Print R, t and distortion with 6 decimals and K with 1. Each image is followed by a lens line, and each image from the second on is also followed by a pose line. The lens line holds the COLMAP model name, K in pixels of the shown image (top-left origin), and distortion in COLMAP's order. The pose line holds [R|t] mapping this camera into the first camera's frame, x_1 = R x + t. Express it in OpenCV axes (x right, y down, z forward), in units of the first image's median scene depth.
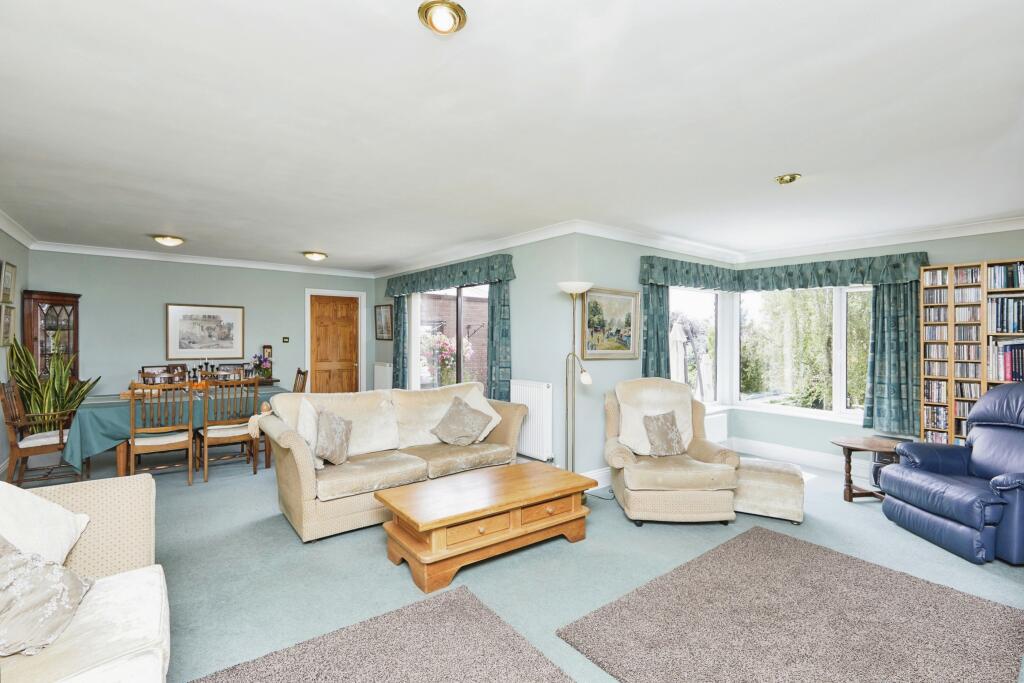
lens RADIAL K [[469.5, 0, 511.4], [0, 469.5, 340.4], [0, 0, 1]] dist [0.001175, 0.000053]
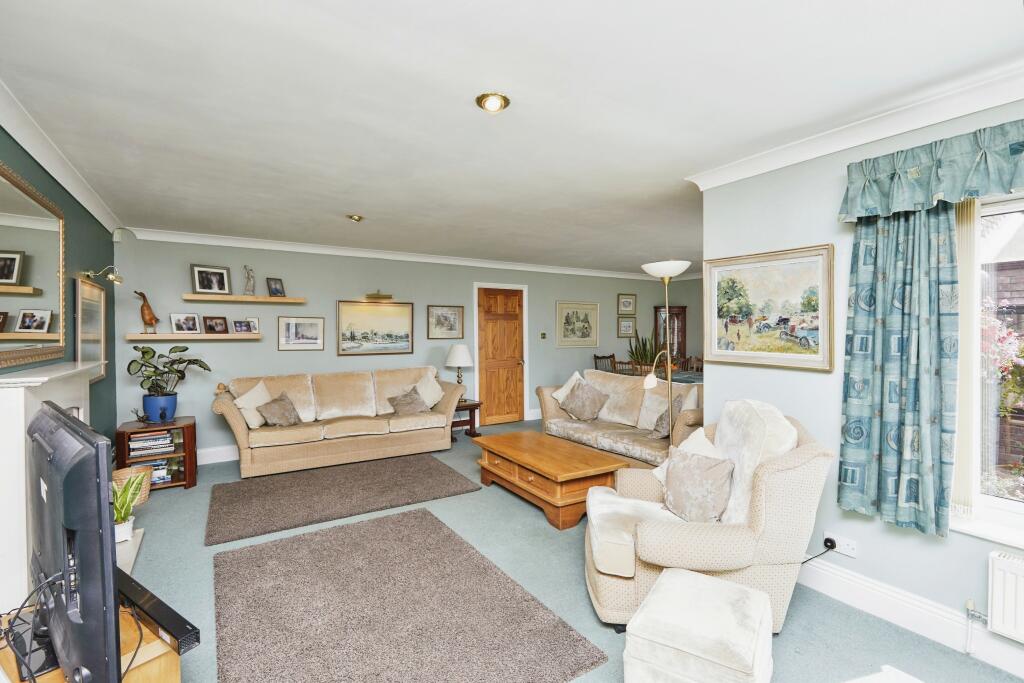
lens RADIAL K [[469.5, 0, 511.0], [0, 469.5, 340.4], [0, 0, 1]] dist [0.001175, 0.000053]
pose [[-0.091329, 0.019143, -0.995637, 0.867625], [0.004081, 0.999814, 0.018849, -0.007528], [0.995812, -0.002342, -0.091390, 0.728372]]
